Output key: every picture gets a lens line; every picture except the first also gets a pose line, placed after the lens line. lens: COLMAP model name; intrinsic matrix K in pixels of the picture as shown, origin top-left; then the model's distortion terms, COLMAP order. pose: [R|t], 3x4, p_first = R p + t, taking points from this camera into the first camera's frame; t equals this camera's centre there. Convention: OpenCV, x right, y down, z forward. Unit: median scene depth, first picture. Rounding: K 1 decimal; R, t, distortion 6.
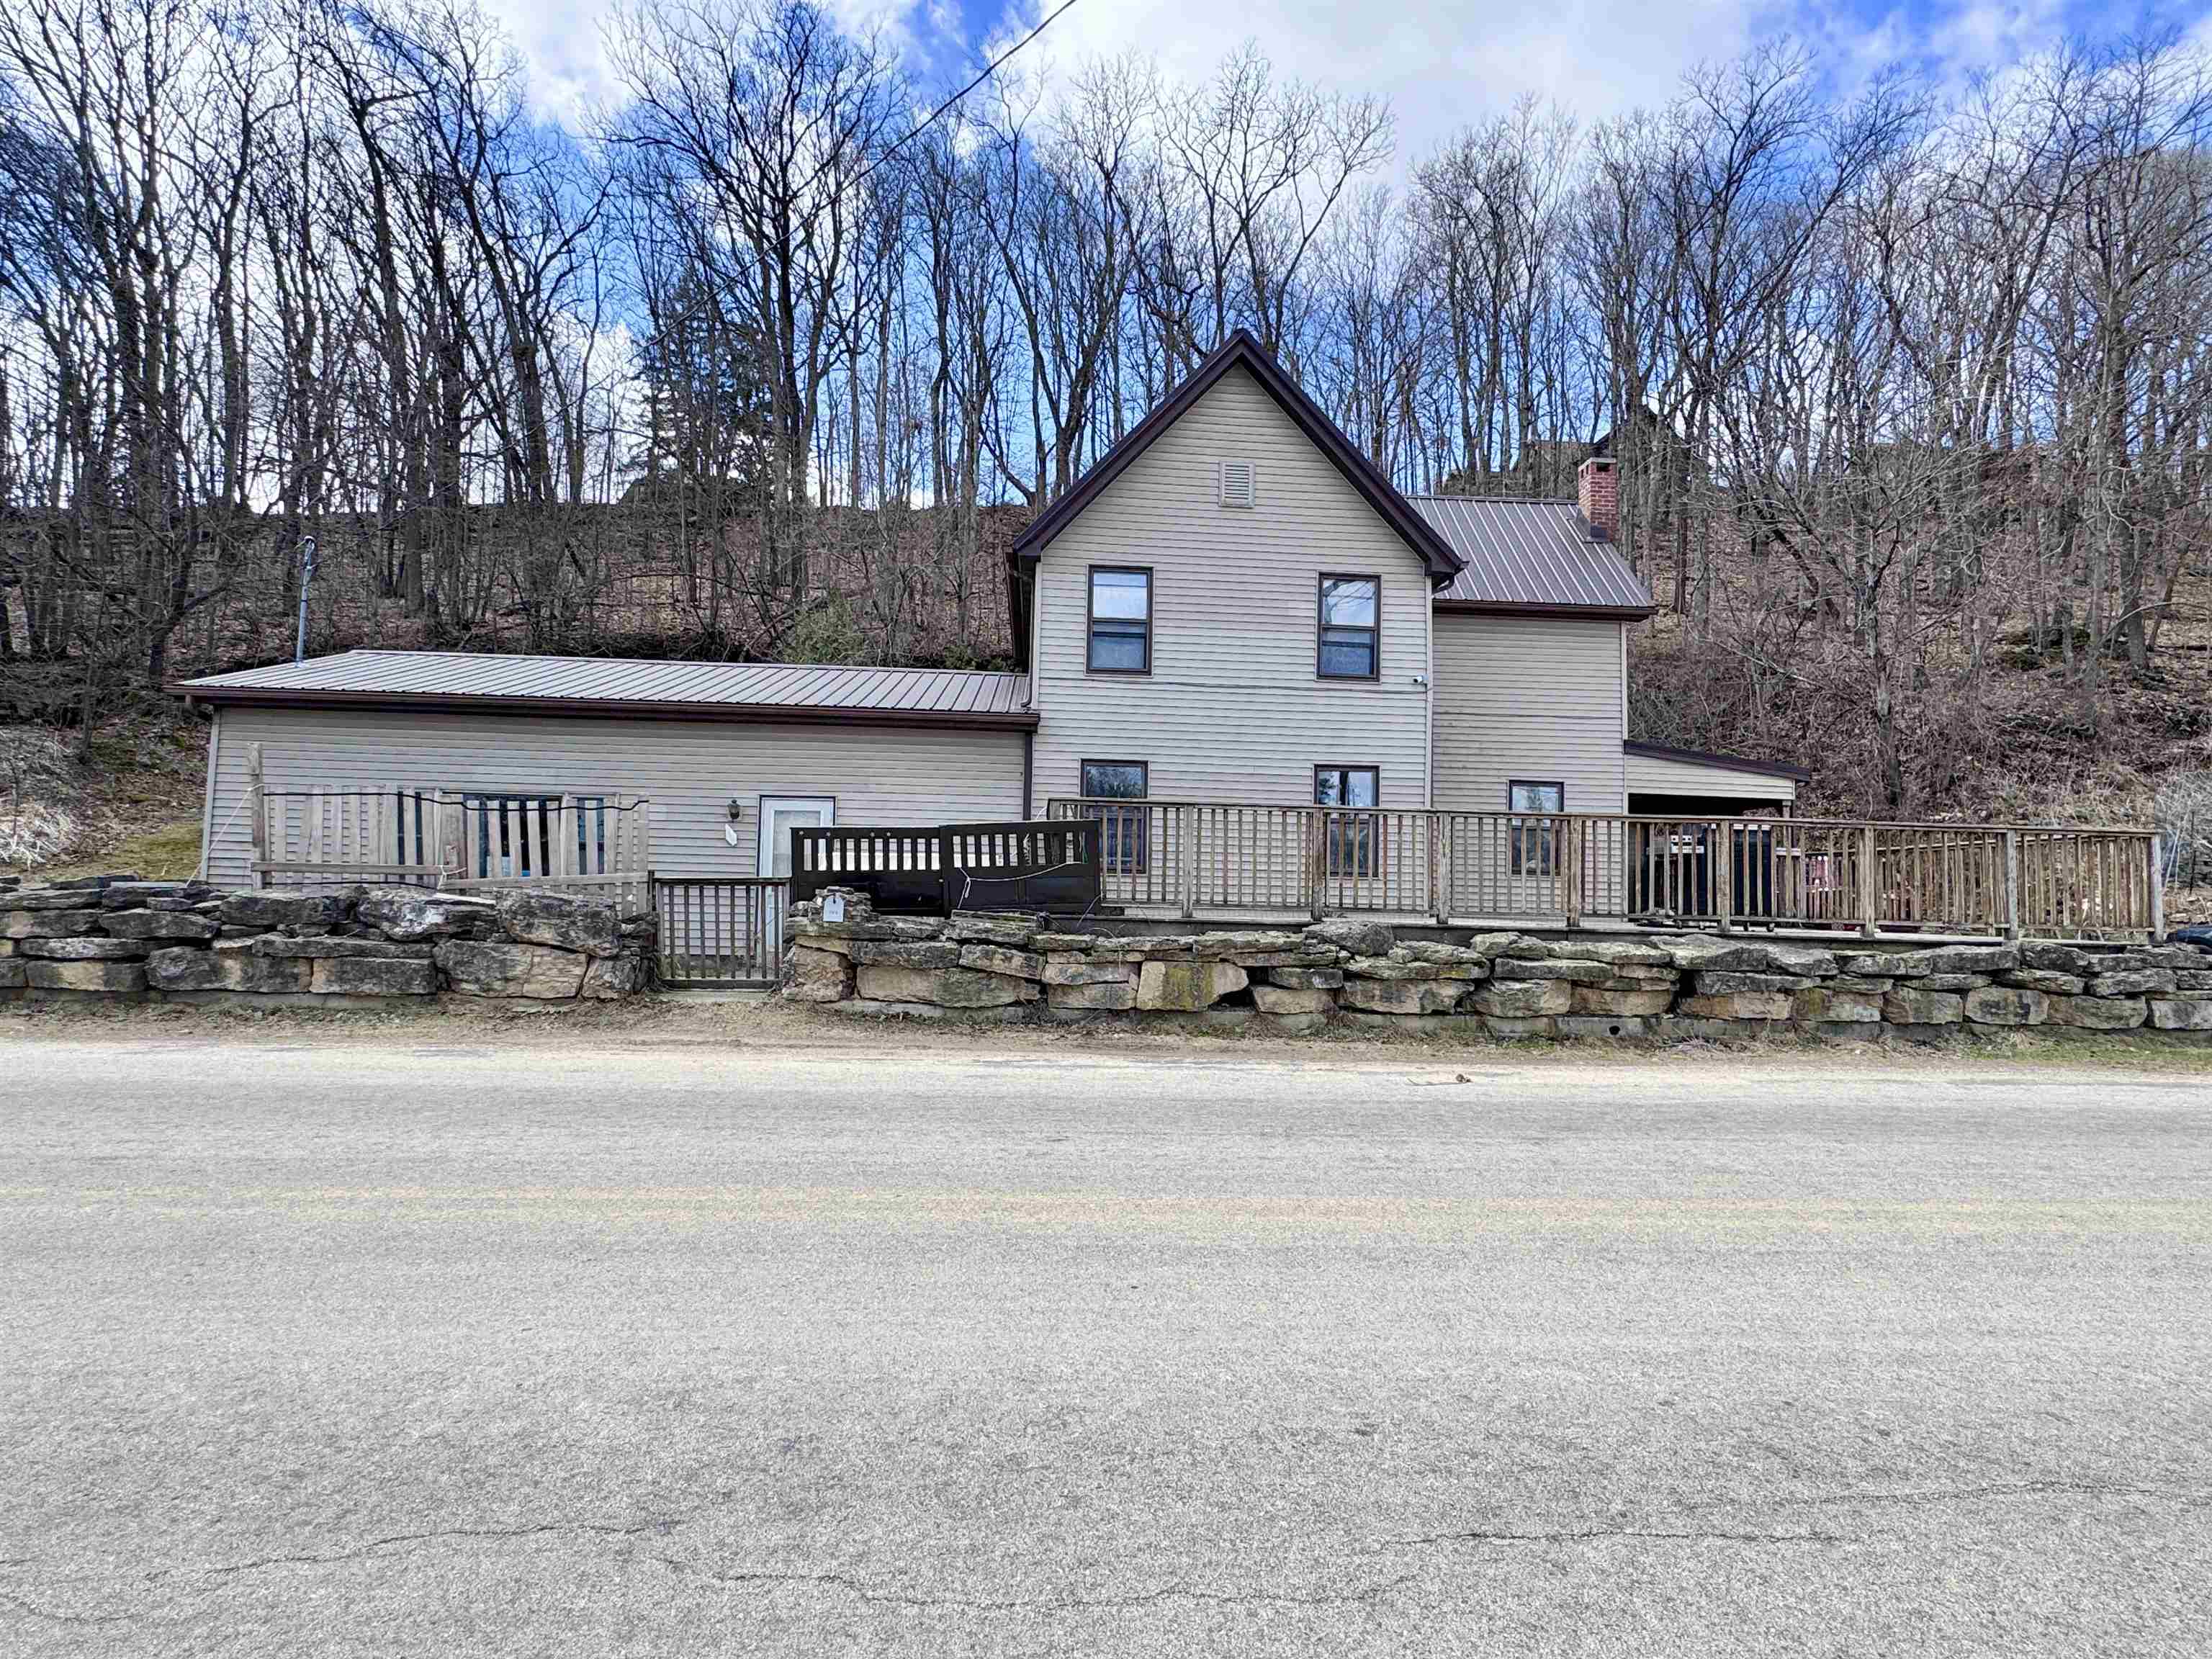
lens RADIAL K [[1154.4, 0, 1106.0], [0, 1154.4, 829.5], [0, 0, 1]] dist [-0.001894, -0.000775]
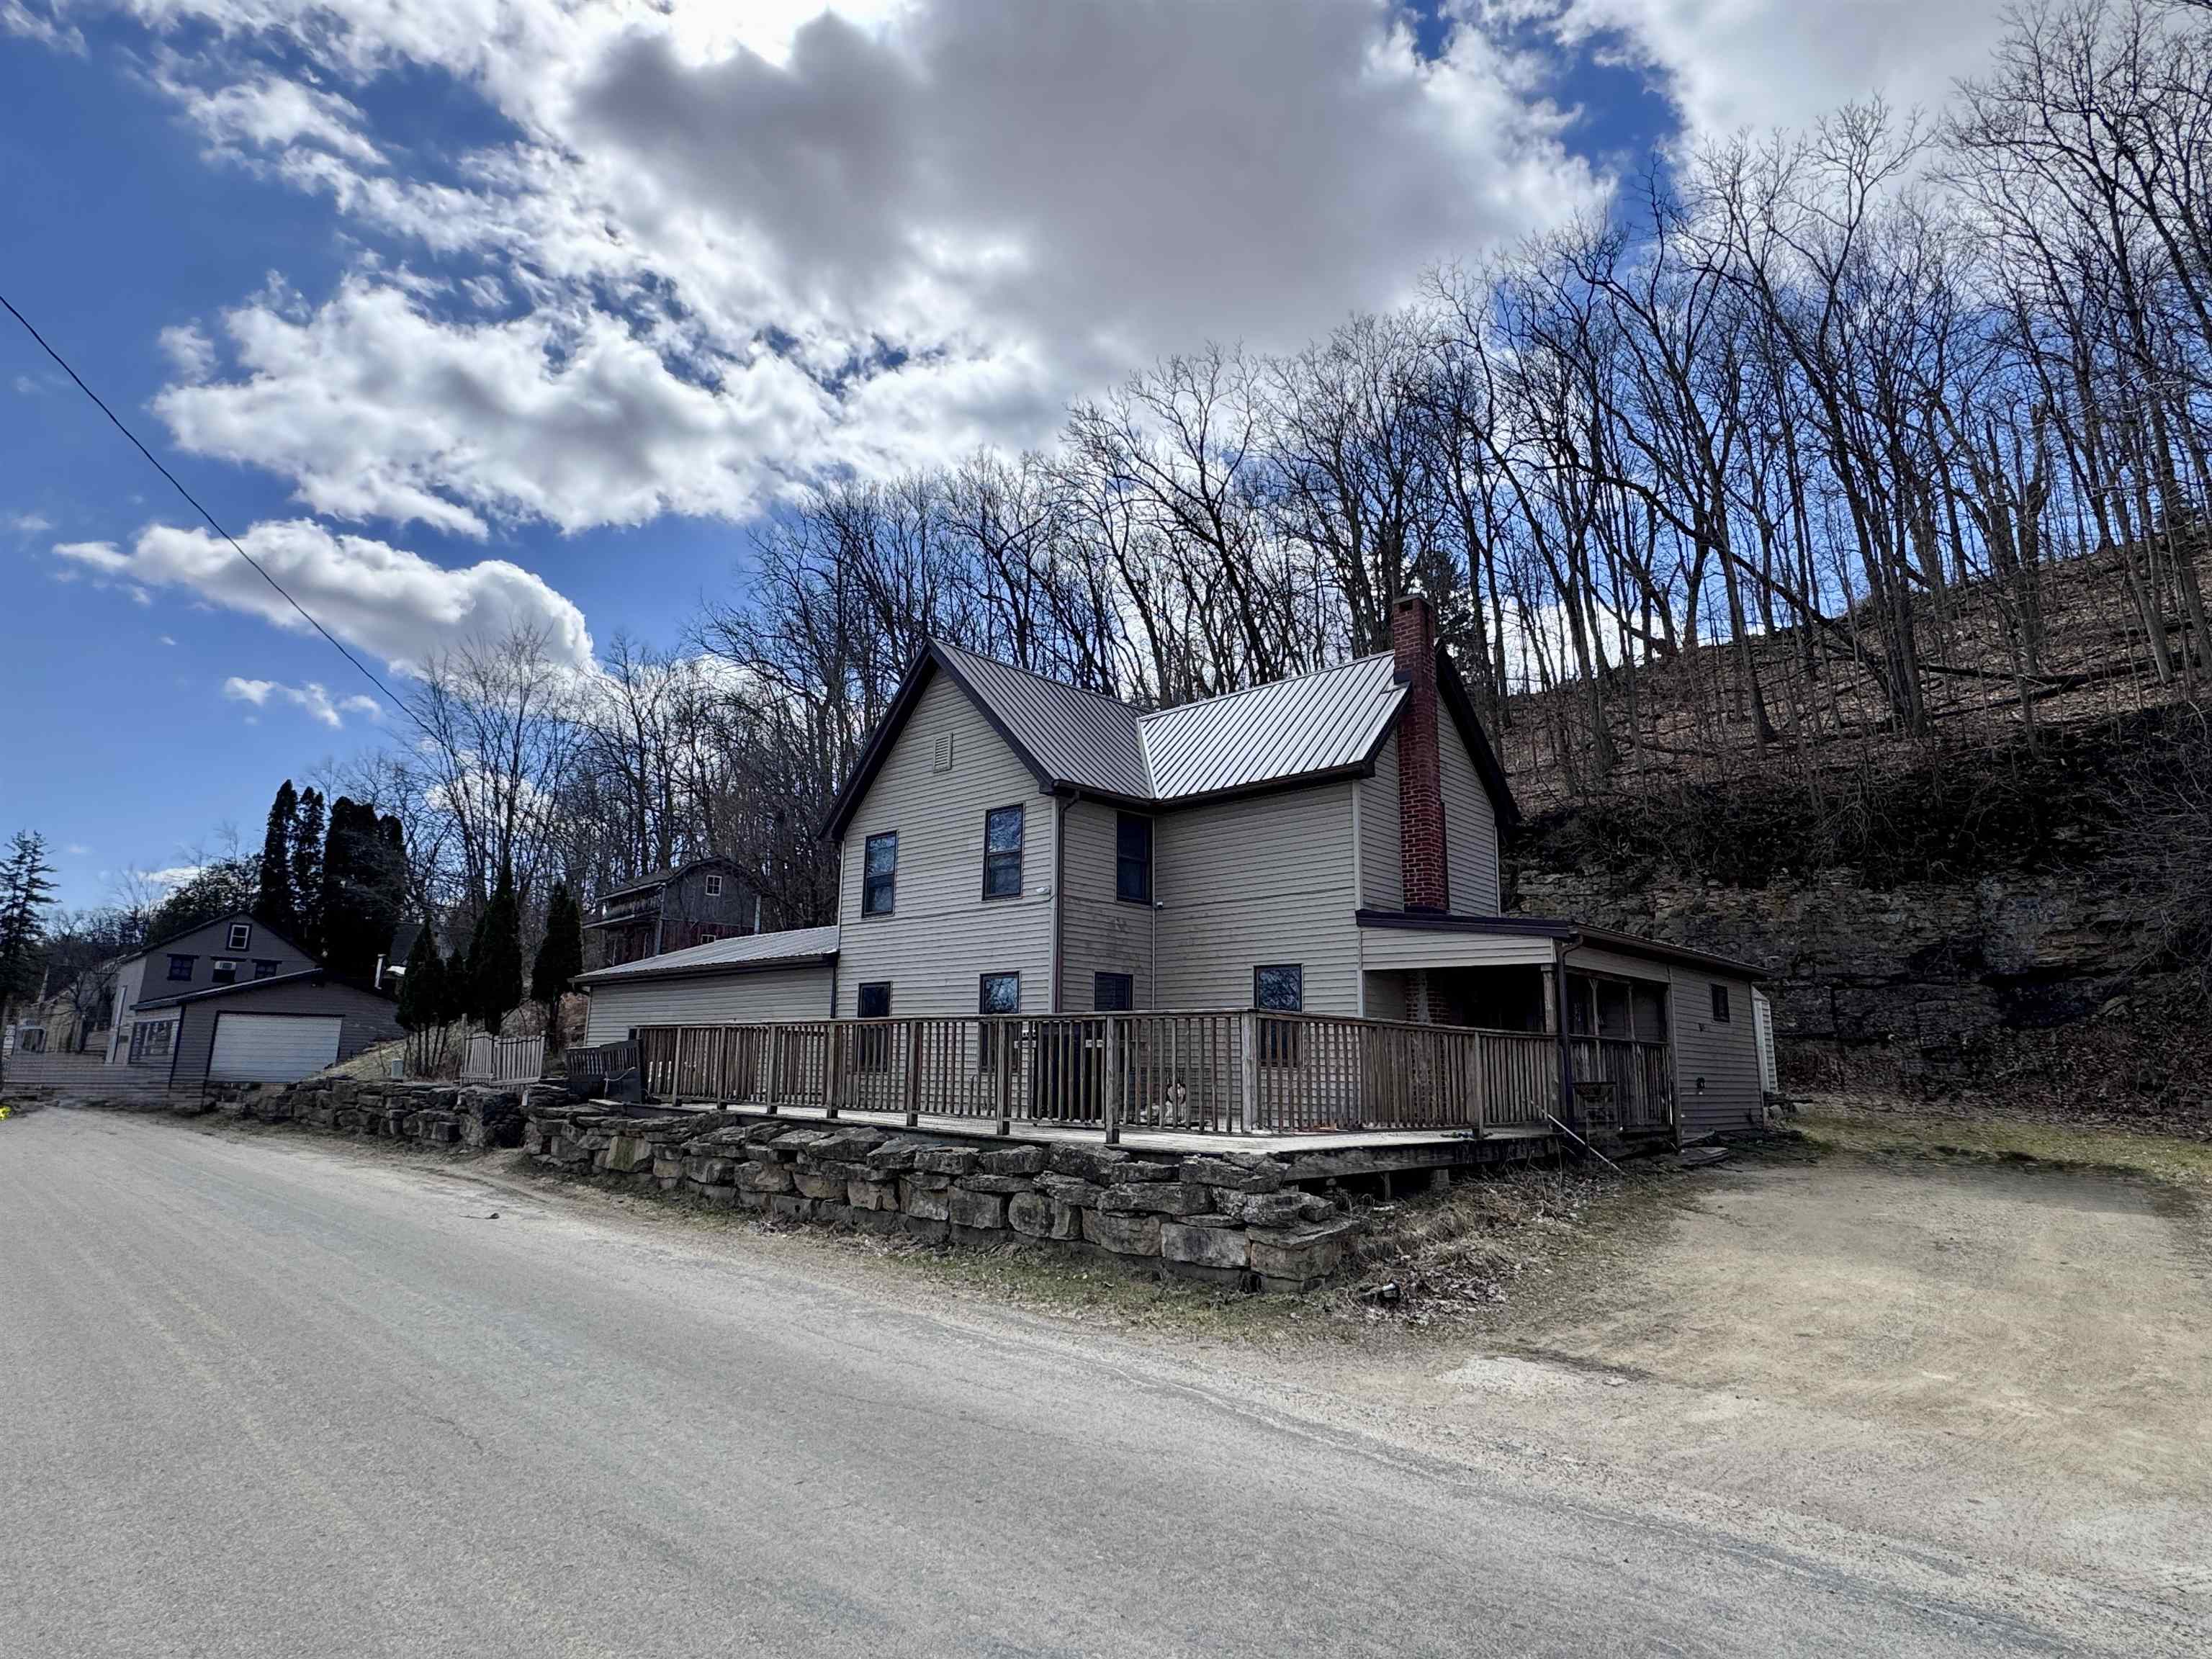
lens RADIAL K [[1154.4, 0, 1106.0], [0, 1154.4, 829.5], [0, 0, 1]] dist [-0.001894, -0.000775]
pose [[0.690414, -0.158350, -0.705871, 1.304743], [0.041841, 0.982856, -0.179562, 0.016666], [0.722204, 0.094438, 0.685203, 0.331127]]
